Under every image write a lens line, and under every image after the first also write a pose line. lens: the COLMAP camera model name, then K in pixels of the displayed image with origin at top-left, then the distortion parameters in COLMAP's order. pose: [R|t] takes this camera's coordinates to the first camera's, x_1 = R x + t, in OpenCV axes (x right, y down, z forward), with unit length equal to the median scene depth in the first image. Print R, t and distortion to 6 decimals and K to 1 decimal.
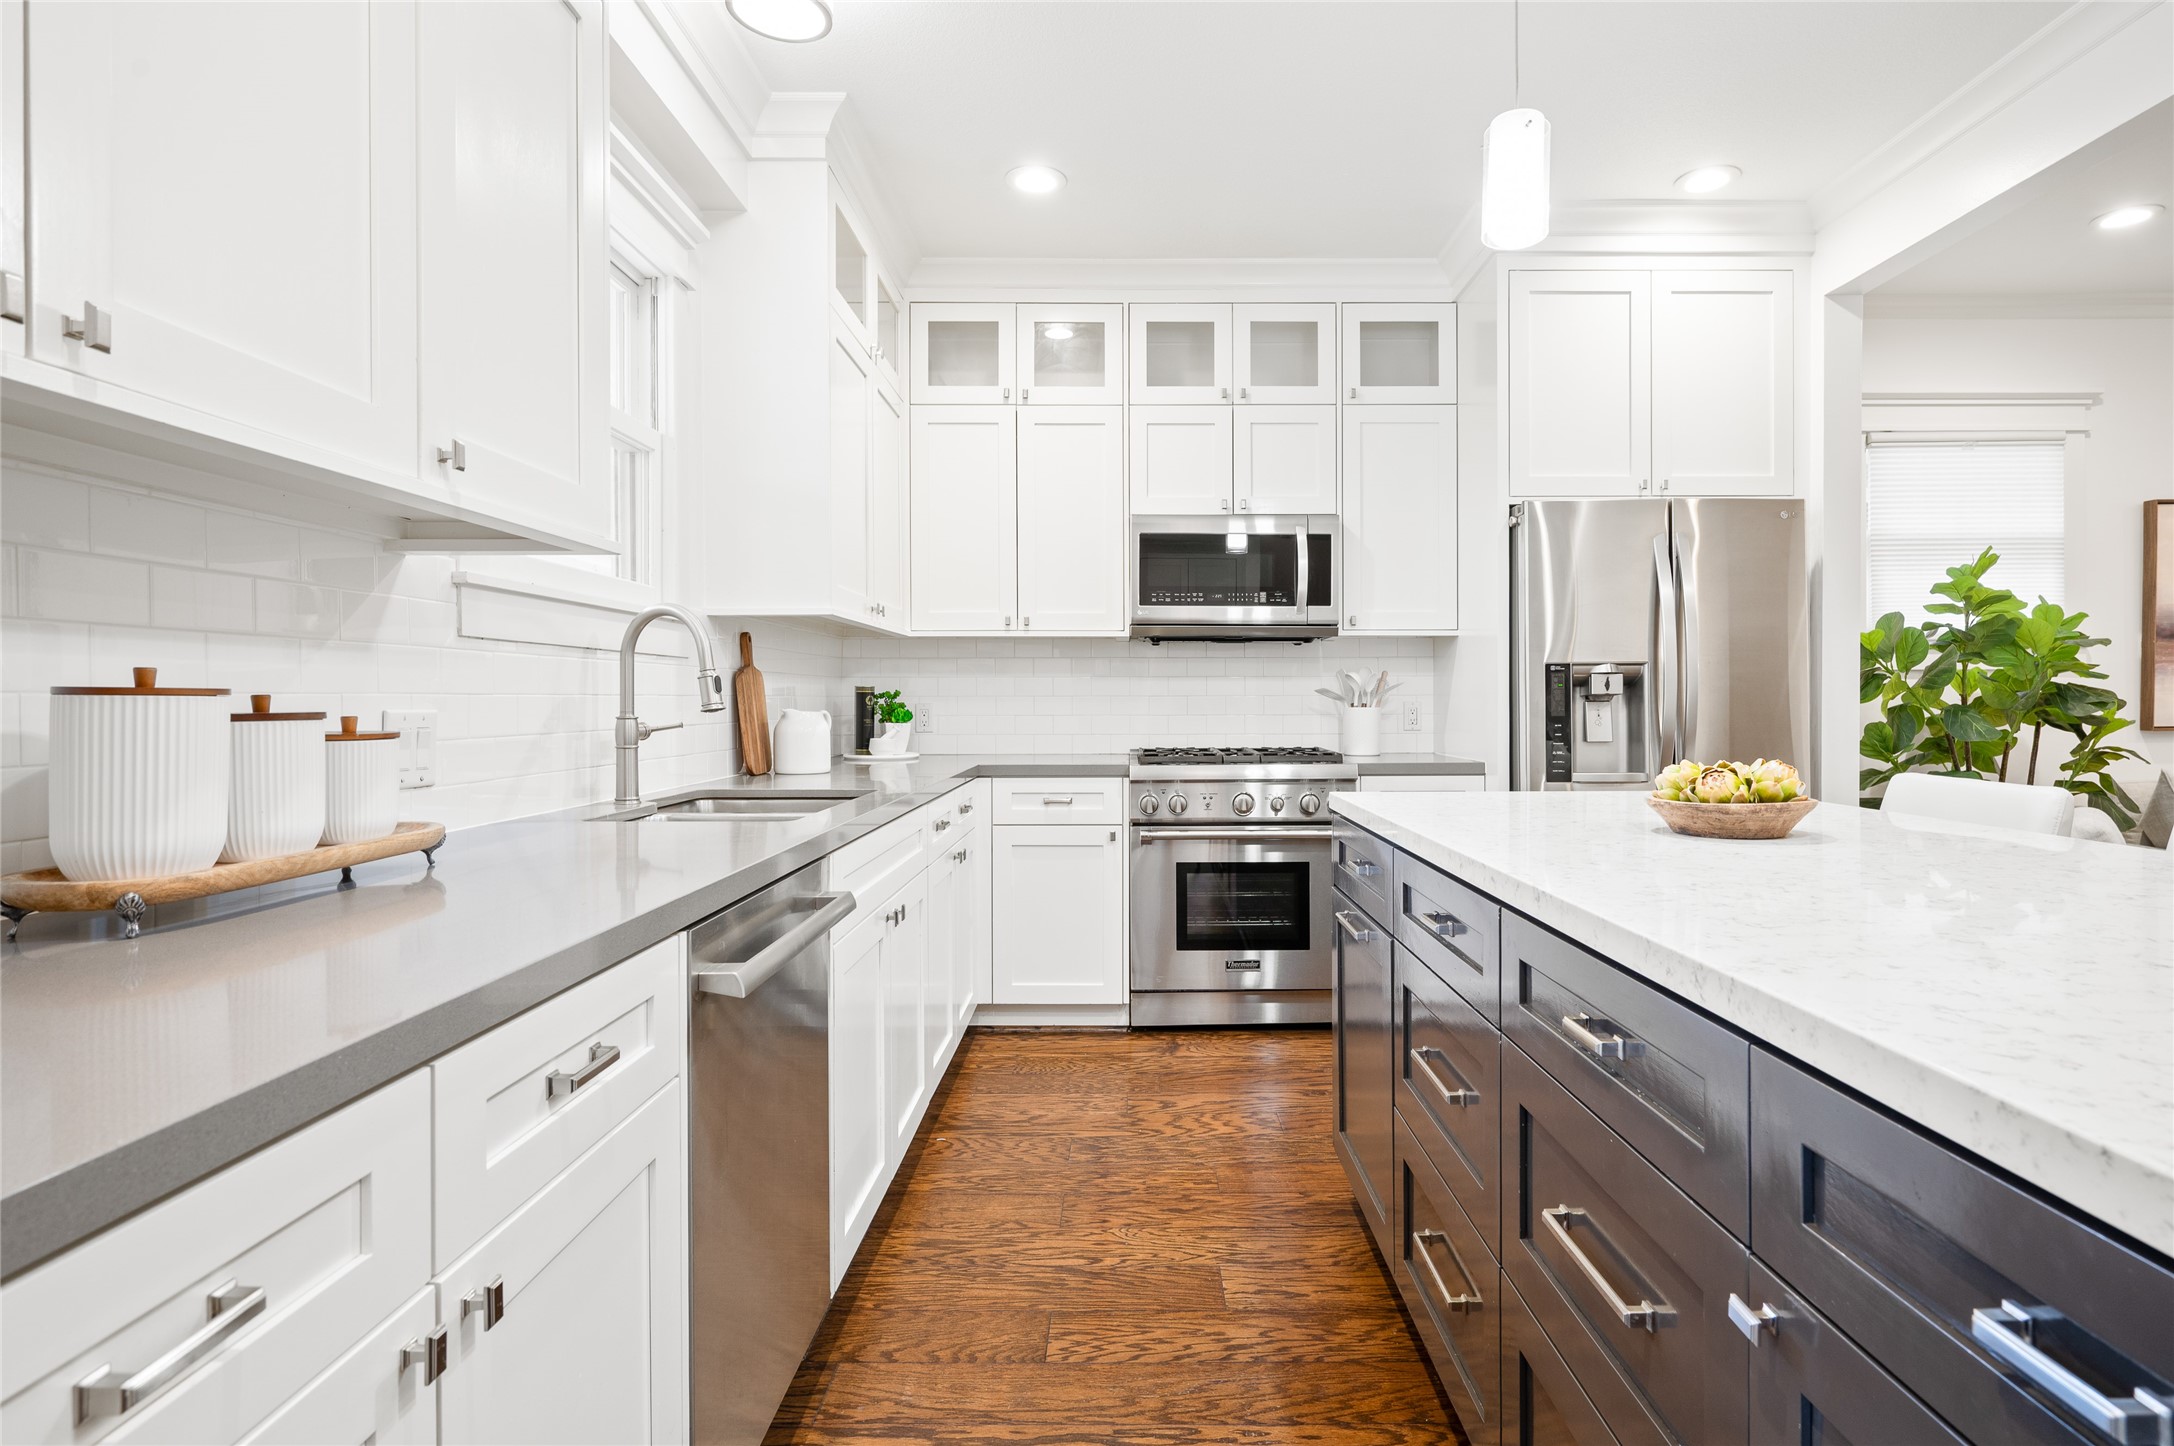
lens RADIAL K [[1109.3, 0, 1091.2], [0, 1109.3, 716.4], [0, 0, 1]] dist [0.015653, -0.000030]
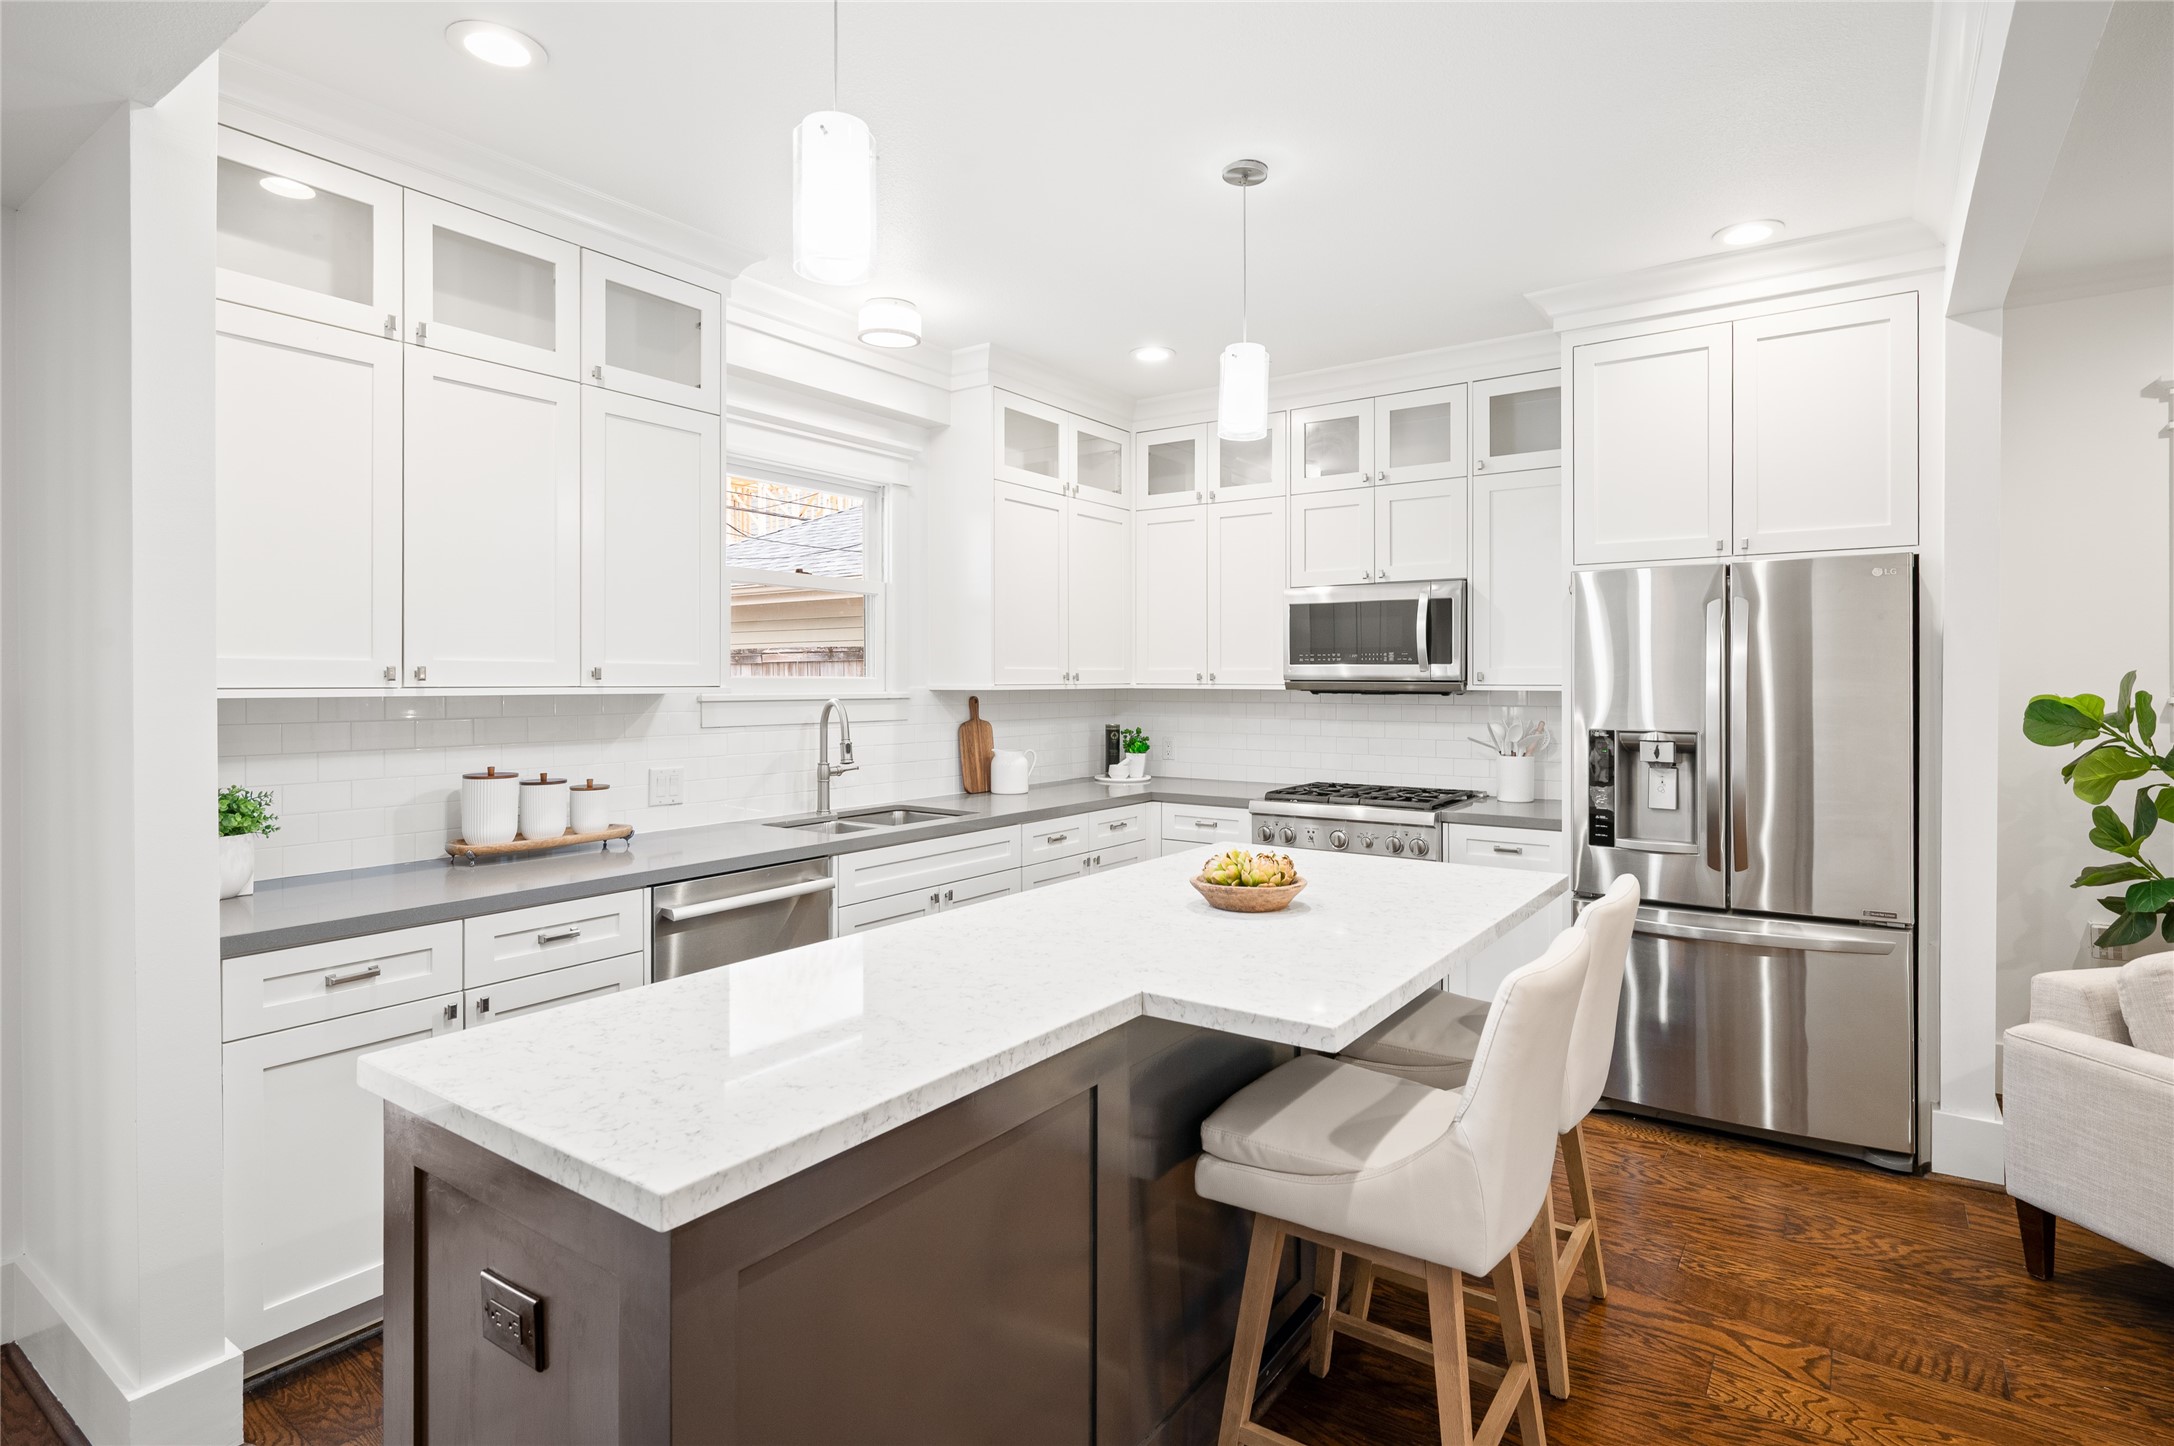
lens RADIAL K [[1109.3, 0, 1076.6], [0, 1109.3, 700.9], [0, 0, 1]] dist [0.015653, -0.000030]
pose [[0.804949, 0.012803, -0.593206, 0.567711], [-0.007196, 0.999904, 0.011817, -0.073802], [0.593300, -0.005243, 0.804964, -0.096488]]
